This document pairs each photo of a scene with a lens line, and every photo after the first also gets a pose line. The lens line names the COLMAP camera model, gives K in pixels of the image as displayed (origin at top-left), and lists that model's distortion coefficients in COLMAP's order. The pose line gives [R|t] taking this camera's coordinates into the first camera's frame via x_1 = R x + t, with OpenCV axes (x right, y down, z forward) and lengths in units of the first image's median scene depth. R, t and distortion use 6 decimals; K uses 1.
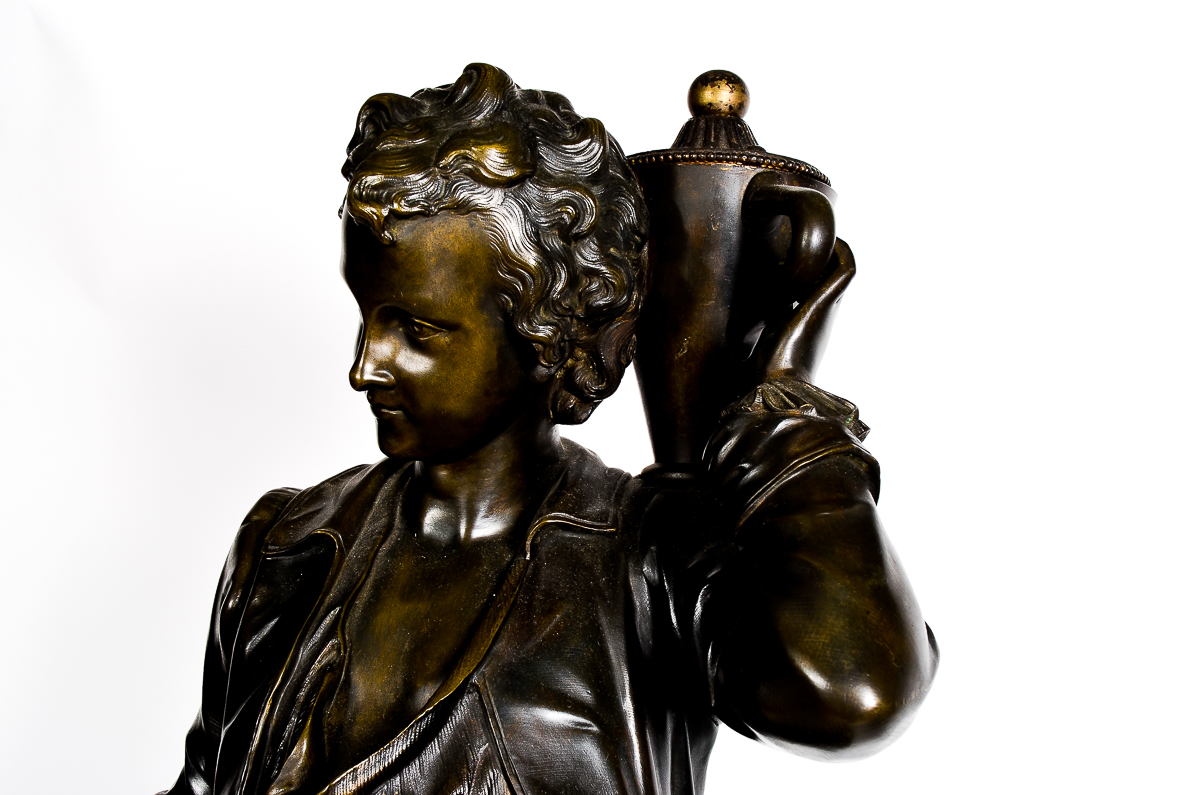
lens RADIAL K [[1637.2, 0, 596.7], [0, 1637.2, 430.9], [0, 0, 1]] dist [0.002001, 0.000000]
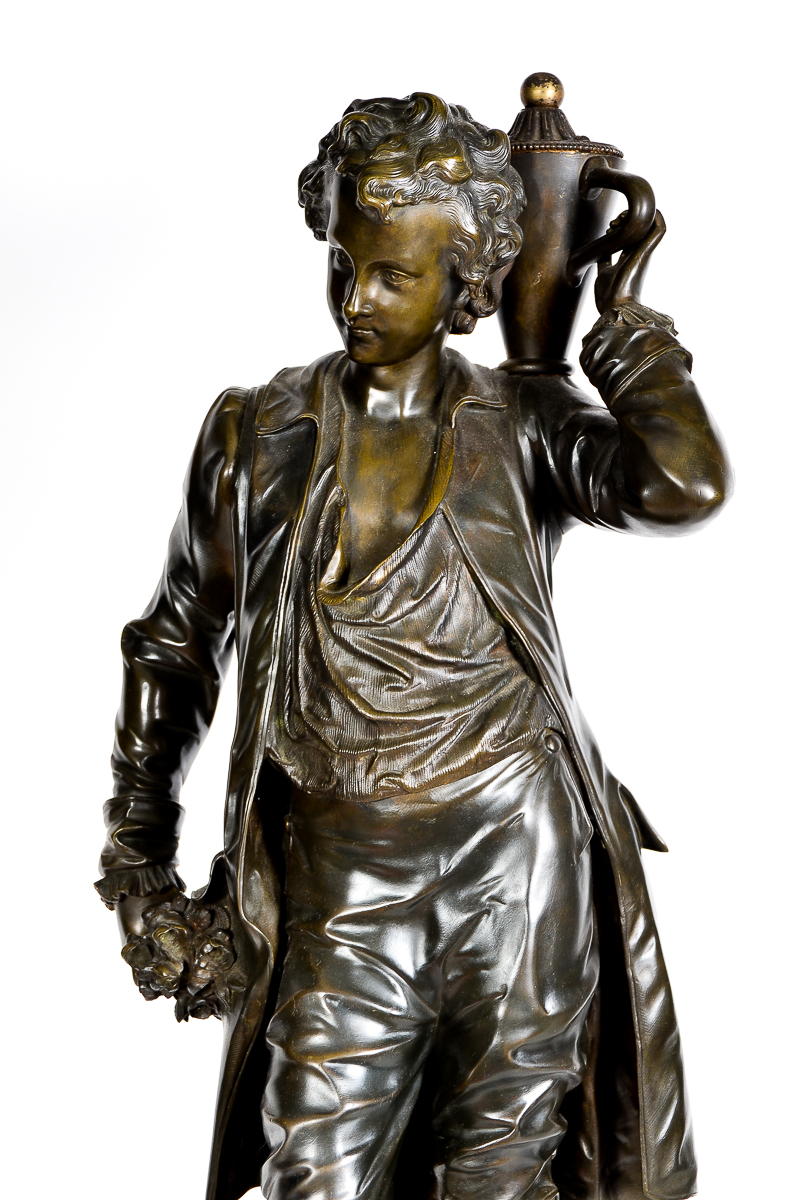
lens RADIAL K [[2709.6, 0, 434.8], [0, 2709.6, 612.0], [0, 0, 1]] dist [0.398085, 0.000000]
pose [[0.960678, -0.063780, 0.270241, -0.770814], [0.028664, 0.990841, 0.131953, -0.086634], [-0.276182, -0.119018, 0.953708, -1.444346]]
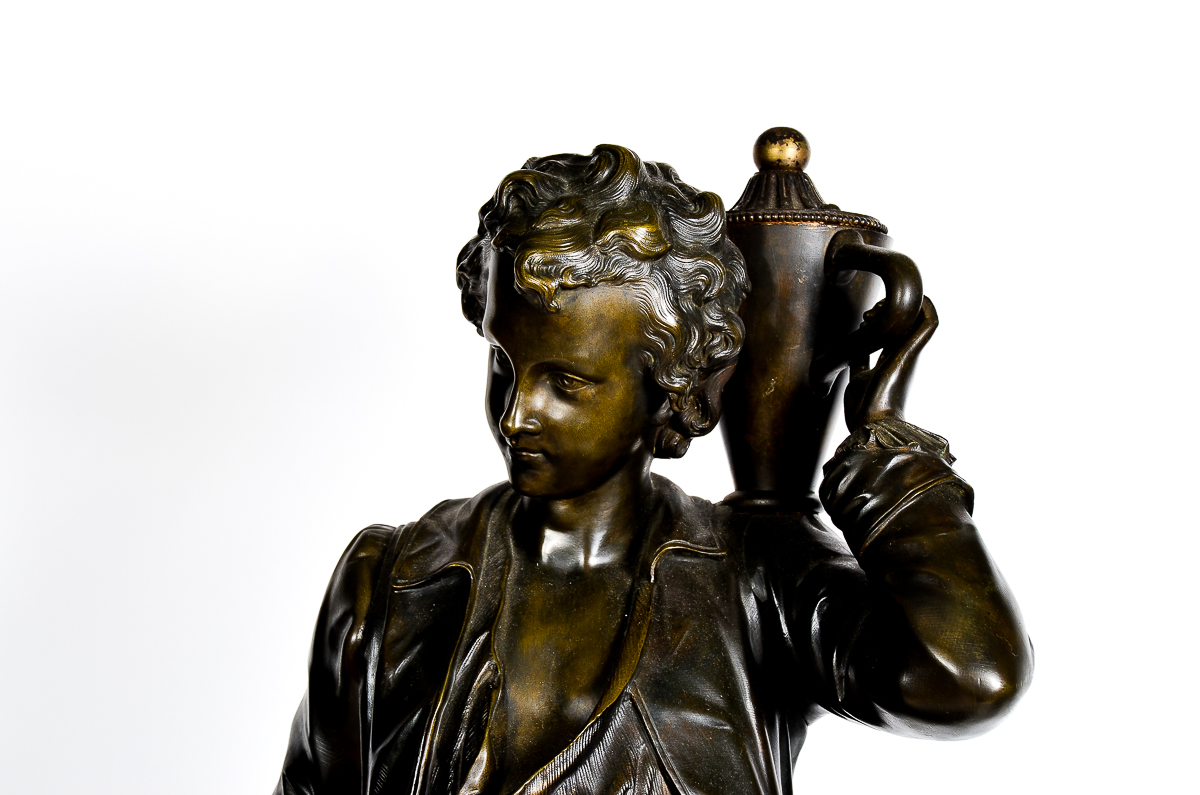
lens RADIAL K [[2532.8, 0, 590.9], [0, 2532.8, 427.7], [0, 0, 1]] dist [0.232849, 0.000000]
pose [[0.982944, -0.027922, 0.181771, -0.410765], [0.025210, 0.999534, 0.017217, -0.060414], [-0.182167, -0.012341, 0.983190, -0.722680]]
